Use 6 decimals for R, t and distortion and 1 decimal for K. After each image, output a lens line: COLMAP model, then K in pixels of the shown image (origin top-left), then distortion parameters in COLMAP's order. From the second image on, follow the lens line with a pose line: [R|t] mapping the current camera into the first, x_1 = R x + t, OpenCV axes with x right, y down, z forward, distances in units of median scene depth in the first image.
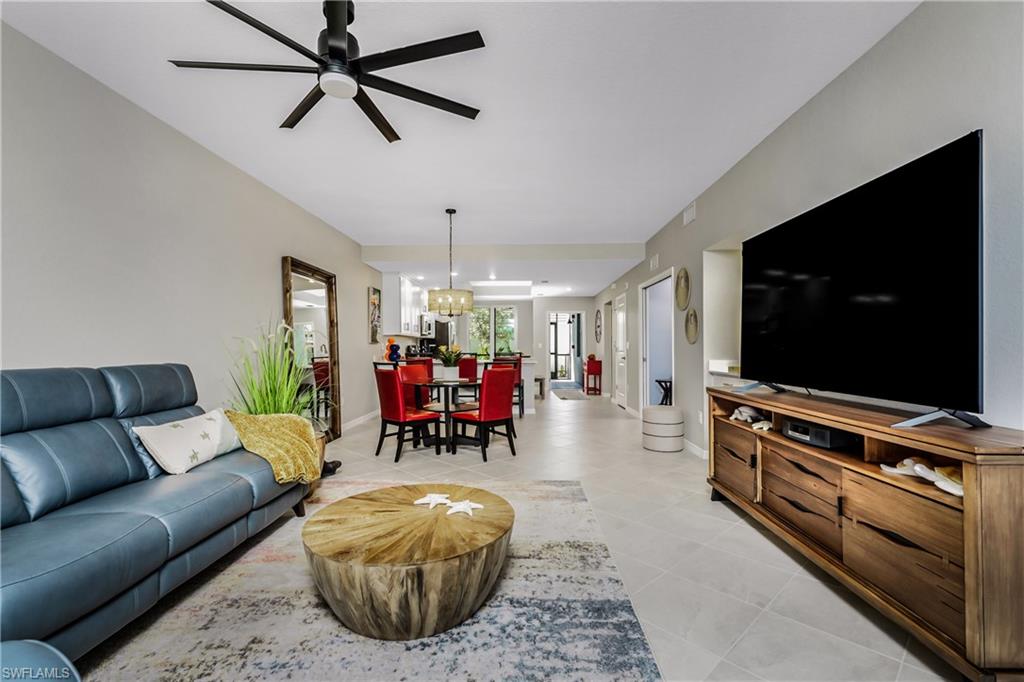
lens RADIAL K [[460.2, 0, 510.7], [0, 460.2, 344.5], [0, 0, 1]] dist [0.002007, -0.001107]
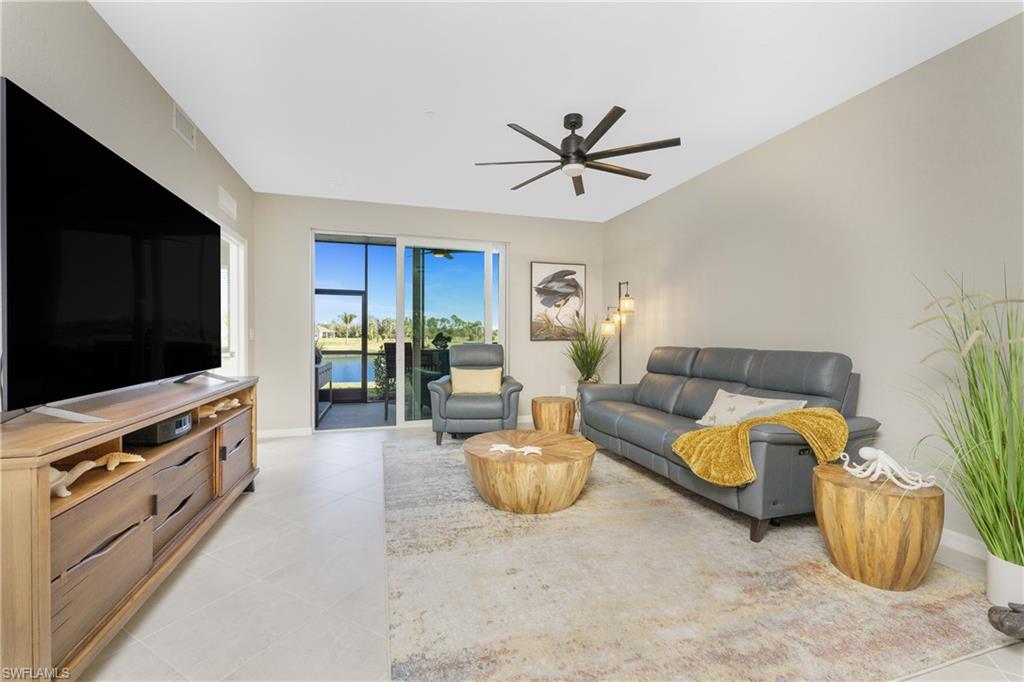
lens RADIAL K [[417.7, 0, 504.0], [0, 417.7, 335.9], [0, 0, 1]] dist [-0.000755, -0.000537]
pose [[-0.949765, -0.000944, -0.312962, 0.264773], [0.000568, 0.999989, -0.004742, 0.011688], [0.312963, -0.004681, -0.949754, 1.988141]]
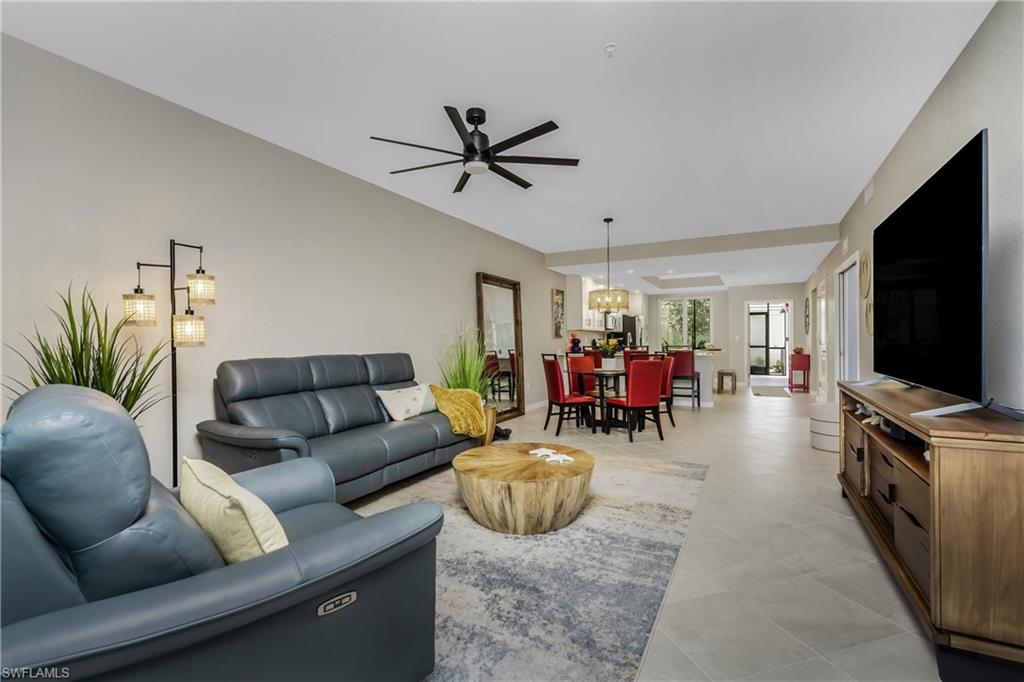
lens RADIAL K [[460.2, 0, 507.1], [0, 460.2, 342.2], [0, 0, 1]] dist [0.002007, -0.001107]
pose [[0.892980, -0.003804, -0.450081, 0.336958], [0.008371, 0.999932, 0.008158, -0.004912], [0.450019, -0.011053, 0.892951, -0.261425]]
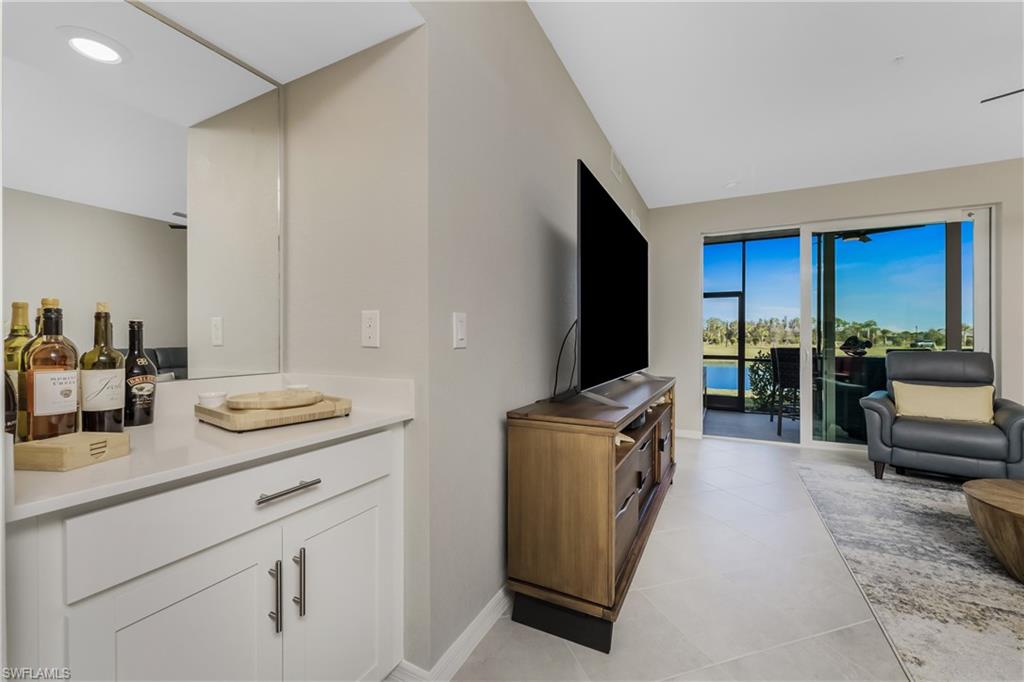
lens RADIAL K [[417.7, 0, 502.0], [0, 417.7, 341.1], [0, 0, 1]] dist [-0.000755, -0.000537]
pose [[-0.894503, -0.001172, 0.447060, 0.475790], [-0.002276, 0.999996, -0.001931, 0.012732], [-0.447056, -0.002745, -0.894502, 2.022784]]
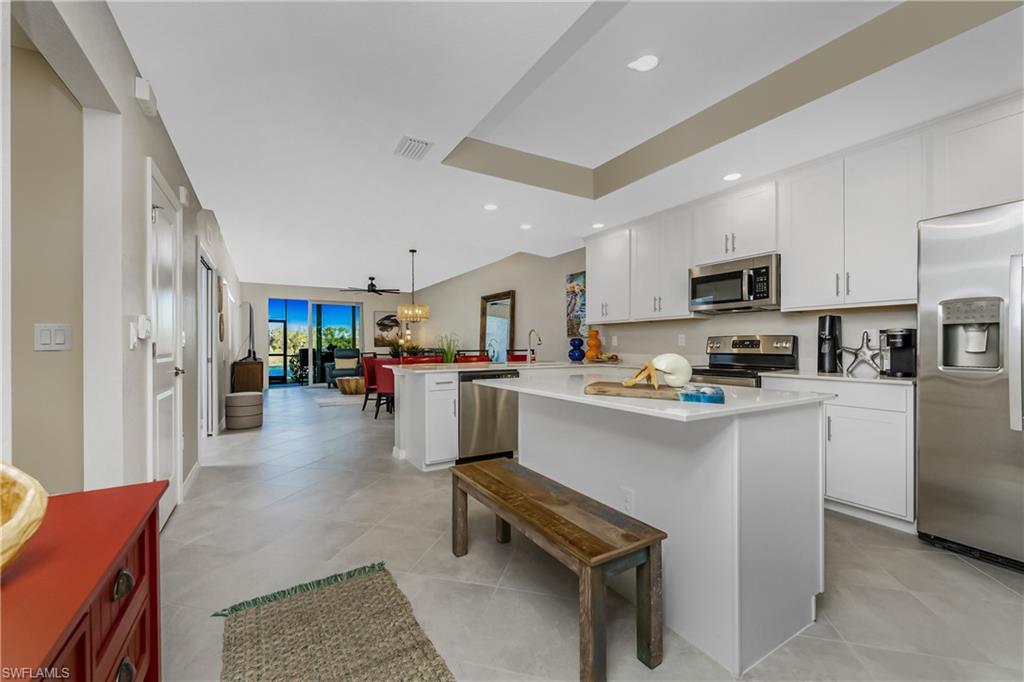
lens RADIAL K [[417.7, 0, 509.5], [0, 417.7, 340.4], [0, 0, 1]] dist [-0.000755, -0.000537]
pose [[-0.849444, 0.000260, -0.527678, 0.683269], [0.009319, 0.999851, -0.014508, 0.037204], [0.527596, -0.017241, -0.849320, 5.008182]]
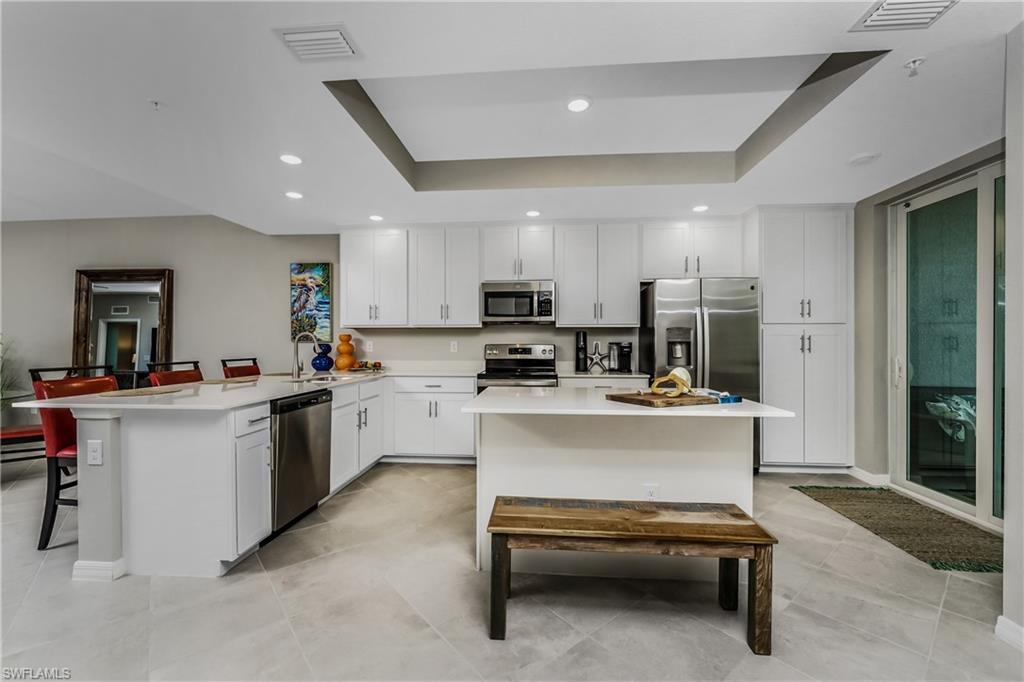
lens RADIAL K [[417.7, 0, 509.5], [0, 417.7, 343.3], [0, 0, 1]] dist [-0.000755, -0.000537]
pose [[-0.057981, 0.002956, -0.998313, 1.000396], [0.005894, 0.999979, 0.002619, -0.004664], [0.998300, -0.005732, -0.057997, 4.216533]]
